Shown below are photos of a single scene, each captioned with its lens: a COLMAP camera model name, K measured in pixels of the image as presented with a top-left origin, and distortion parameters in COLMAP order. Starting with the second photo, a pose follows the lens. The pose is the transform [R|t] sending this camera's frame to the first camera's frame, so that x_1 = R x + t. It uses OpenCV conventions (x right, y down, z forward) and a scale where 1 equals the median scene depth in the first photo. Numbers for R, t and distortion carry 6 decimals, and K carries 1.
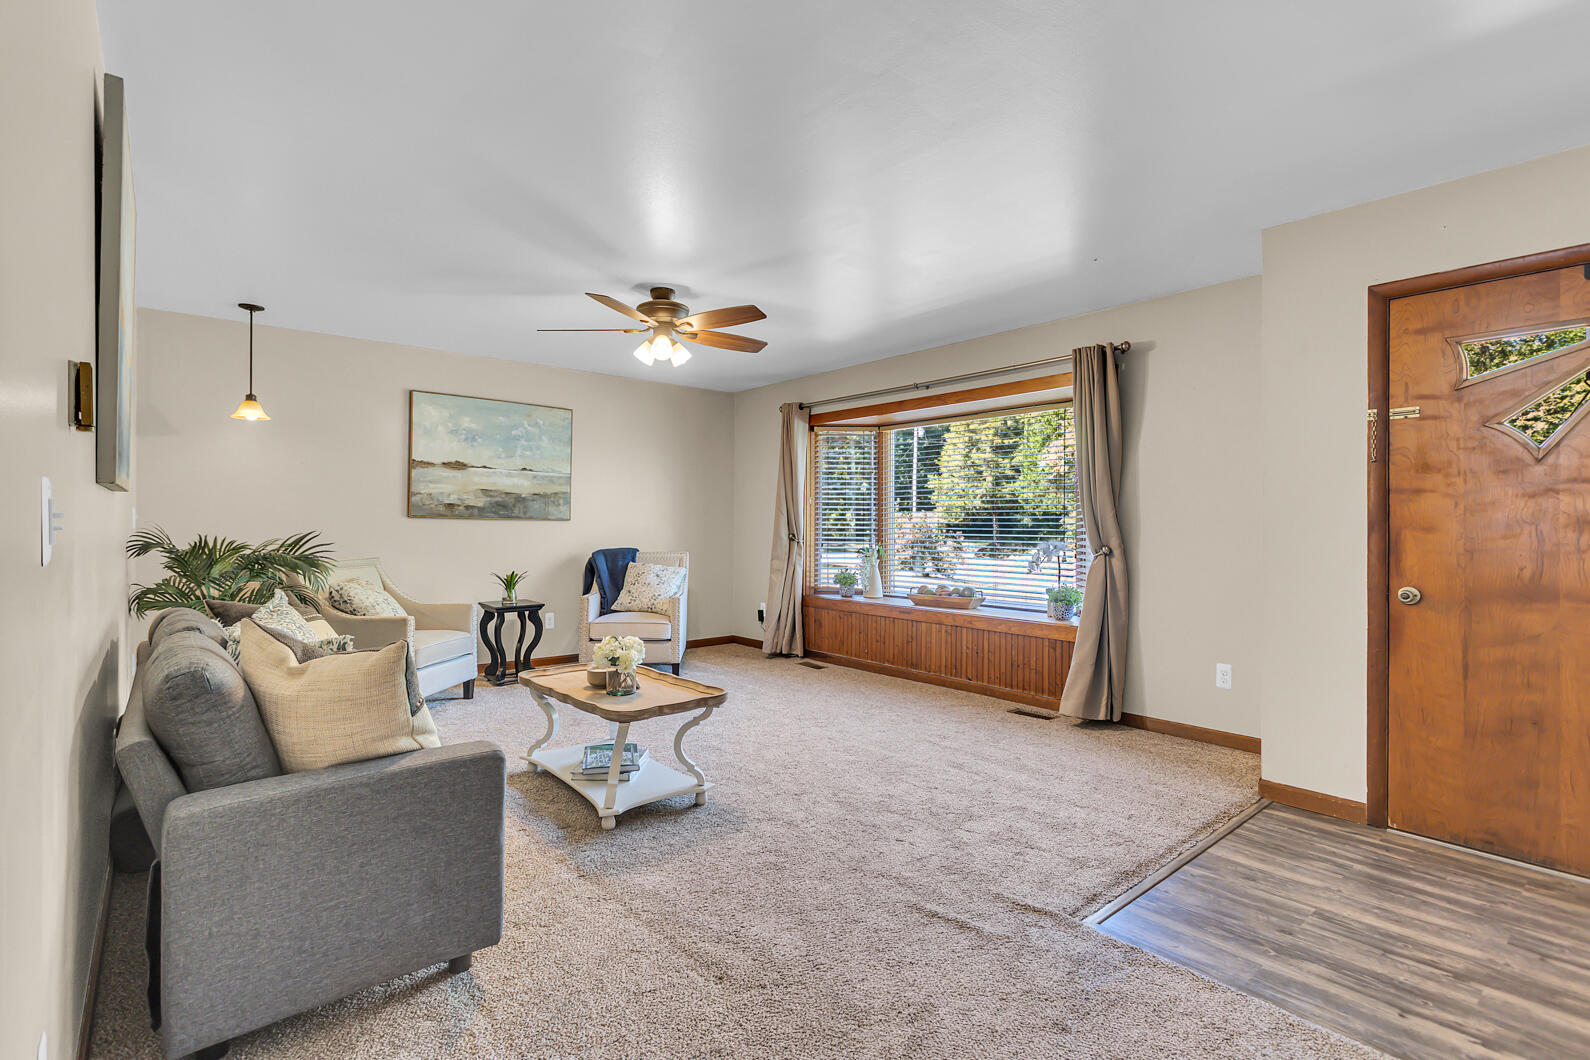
lens RADIAL K [[748.8, 0, 791.1], [0, 748.8, 530.5], [0, 0, 1]] dist [-0.004956, 0.000109]
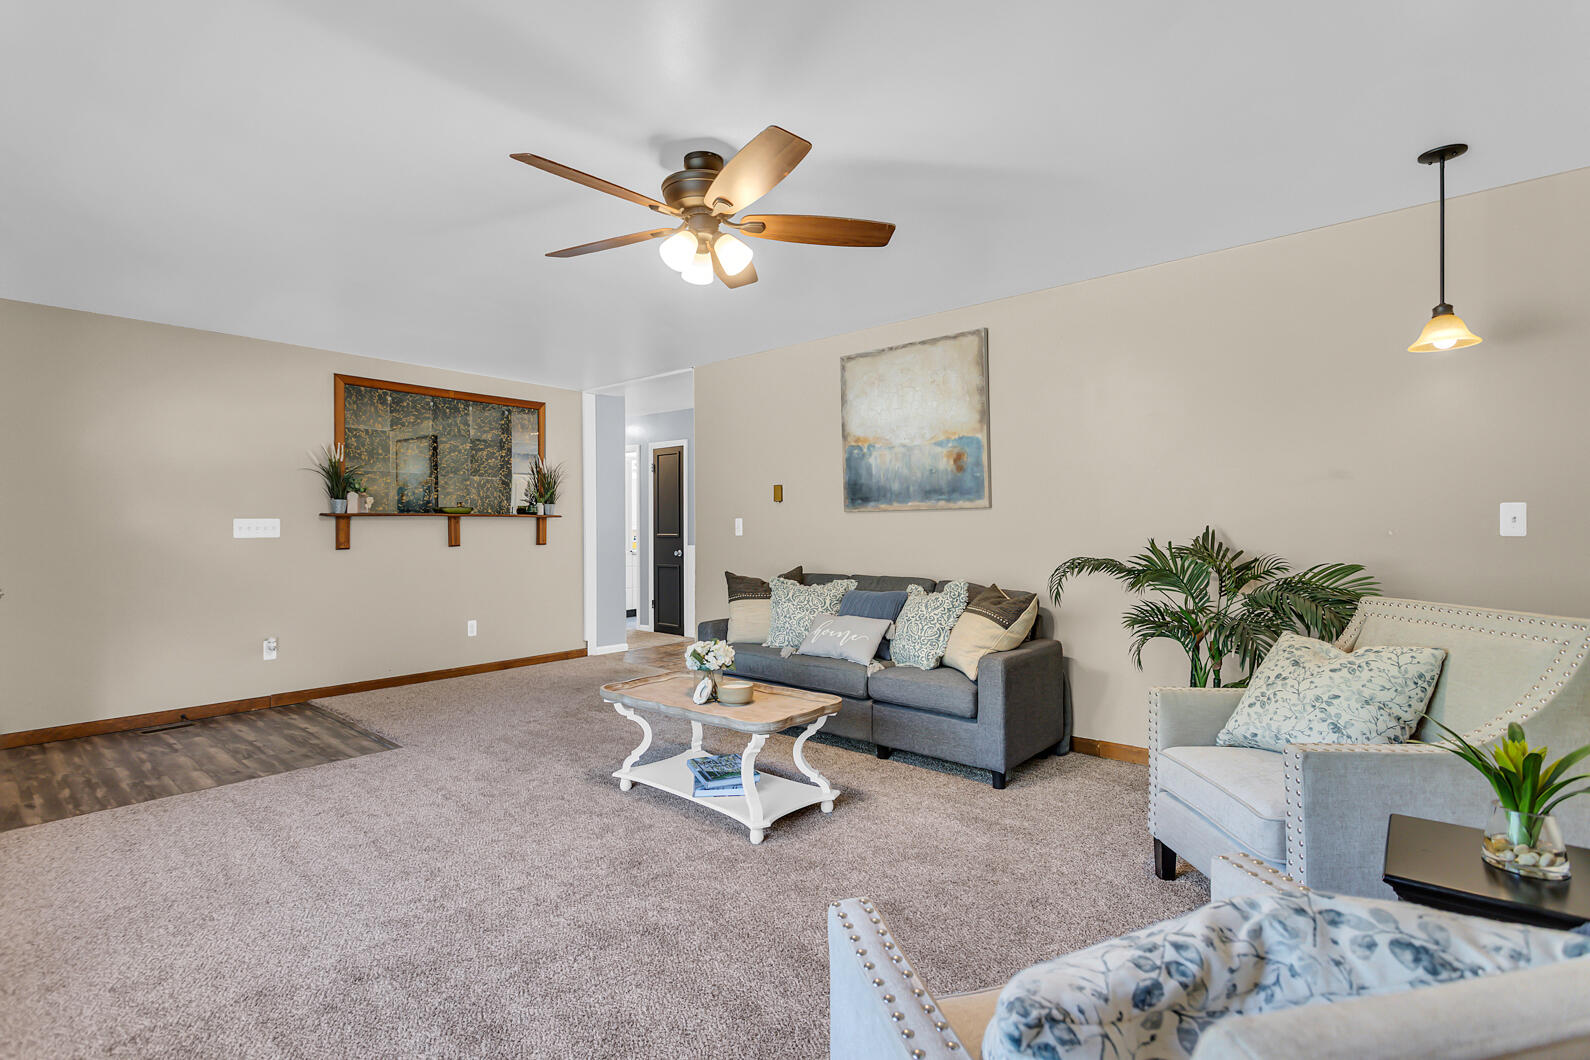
lens RADIAL K [[753.2, 0, 786.2], [0, 753.2, 524.9], [0, 0, 1]] dist [0.030050, 0.000180]
pose [[-0.986736, 0.004972, -0.162256, -0.096281], [0.003687, 0.999959, 0.008215, -0.013943], [0.162290, 0.007508, -0.986714, 1.197949]]
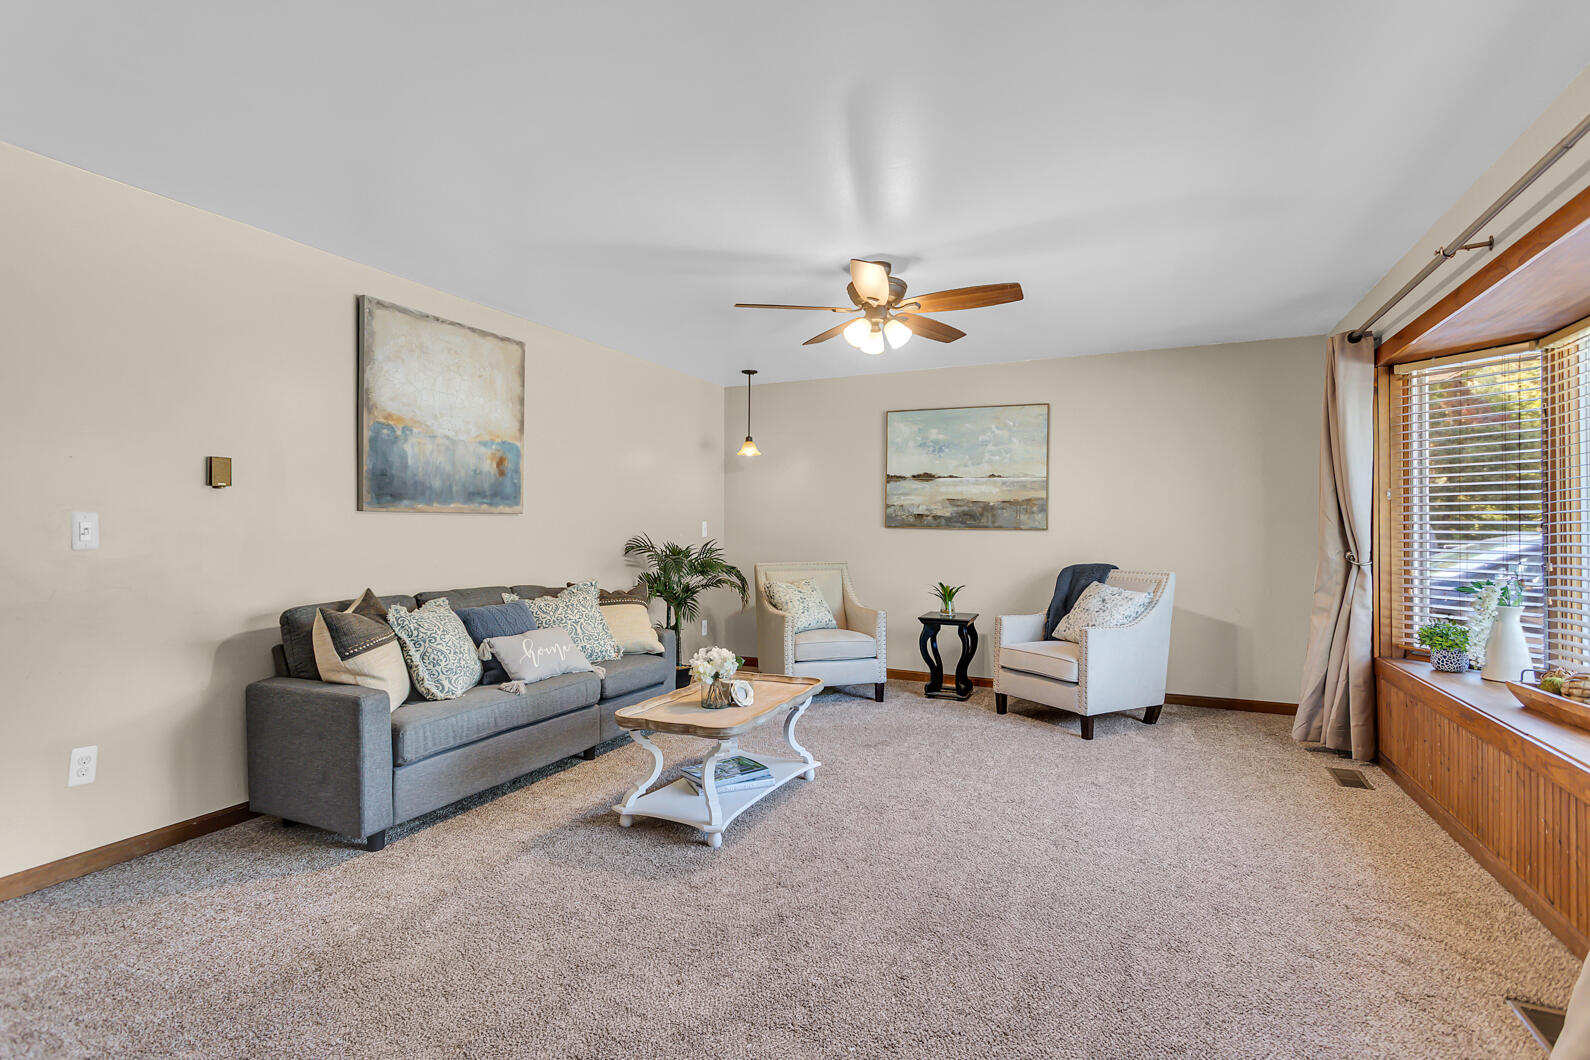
lens RADIAL K [[748.8, 0, 791.1], [0, 748.8, 530.5], [0, 0, 1]] dist [-0.004956, 0.000109]
pose [[0.420986, -0.001393, -0.907066, 0.418864], [-0.010342, 0.999926, -0.006335, -0.004685], [0.907008, 0.012047, 0.420941, 0.400096]]
